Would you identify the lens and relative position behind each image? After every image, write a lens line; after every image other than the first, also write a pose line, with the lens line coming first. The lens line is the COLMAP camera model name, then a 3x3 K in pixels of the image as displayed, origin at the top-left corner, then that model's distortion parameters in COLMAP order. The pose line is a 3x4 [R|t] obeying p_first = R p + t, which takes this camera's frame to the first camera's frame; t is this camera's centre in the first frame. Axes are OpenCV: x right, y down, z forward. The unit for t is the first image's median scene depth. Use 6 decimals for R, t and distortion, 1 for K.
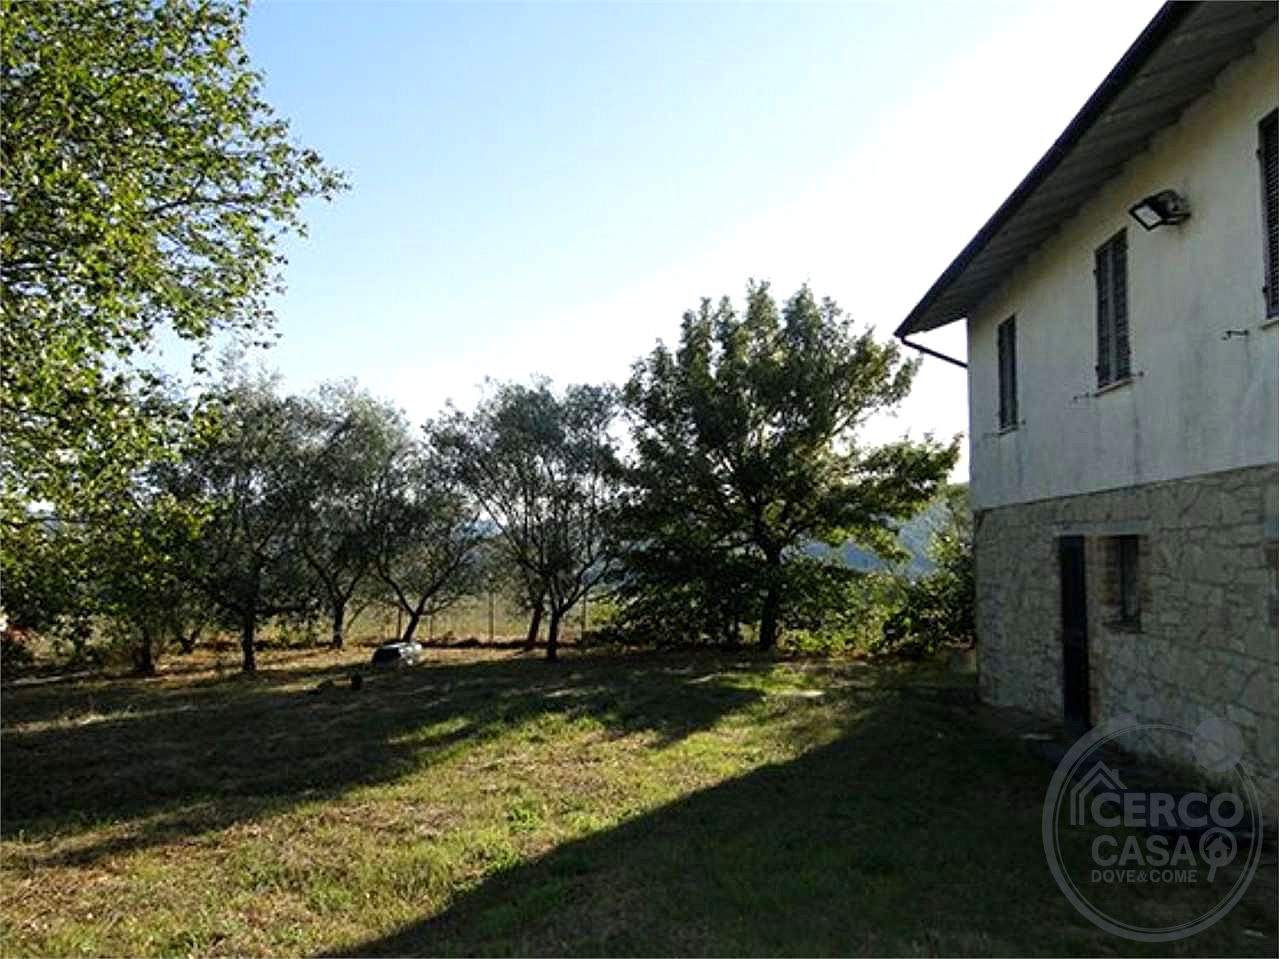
lens RADIAL K [[1050.6, 0, 646.9], [0, 1050.6, 474.6], [0, 0, 1]] dist [0.007329, -0.028682]
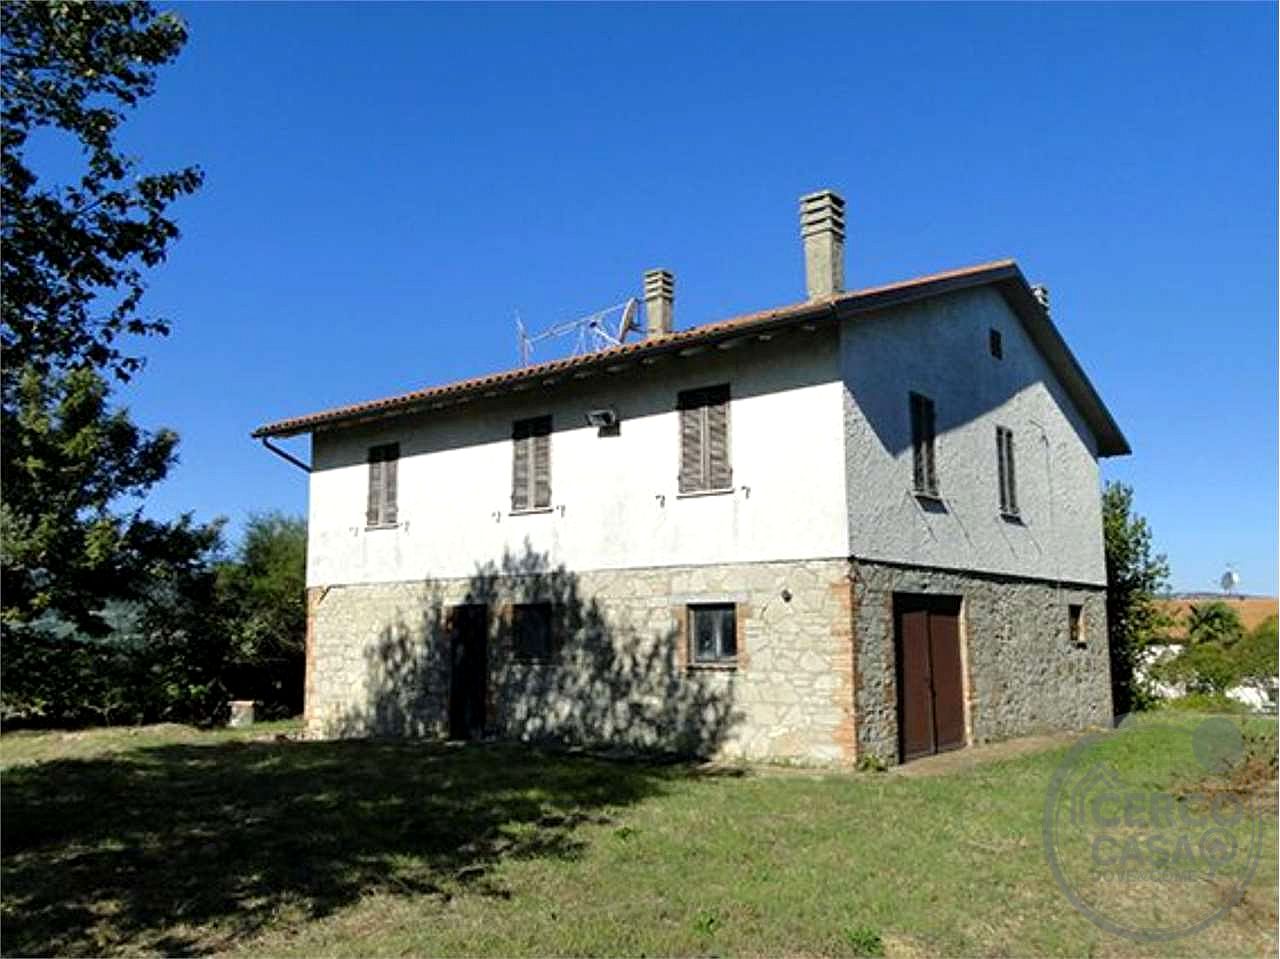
lens RADIAL K [[1050.6, 0, 646.9], [0, 1050.6, 474.6], [0, 0, 1]] dist [0.007329, -0.028682]
pose [[0.562316, 0.116537, 0.818669, -0.354646], [-0.050614, 0.993014, -0.106590, 0.010914], [-0.825372, 0.018501, 0.564286, -0.023084]]
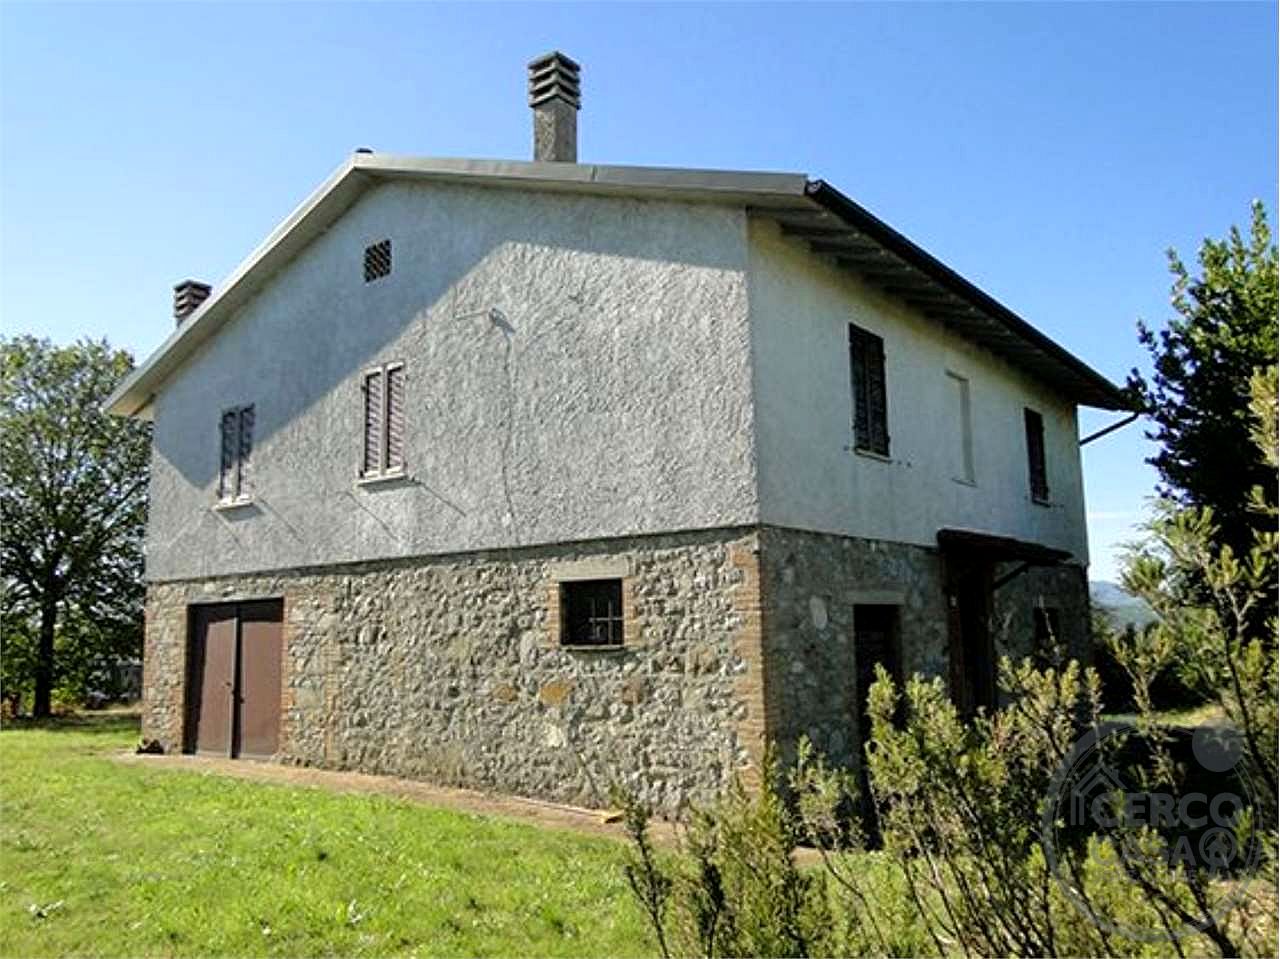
lens RADIAL K [[1050.6, 0, 646.9], [0, 1050.6, 474.6], [0, 0, 1]] dist [0.007329, -0.028682]
pose [[0.839706, -0.105920, -0.532611, 0.885479], [0.064597, 0.993312, -0.095696, 0.007134], [0.539185, 0.045951, 0.840933, -0.223437]]
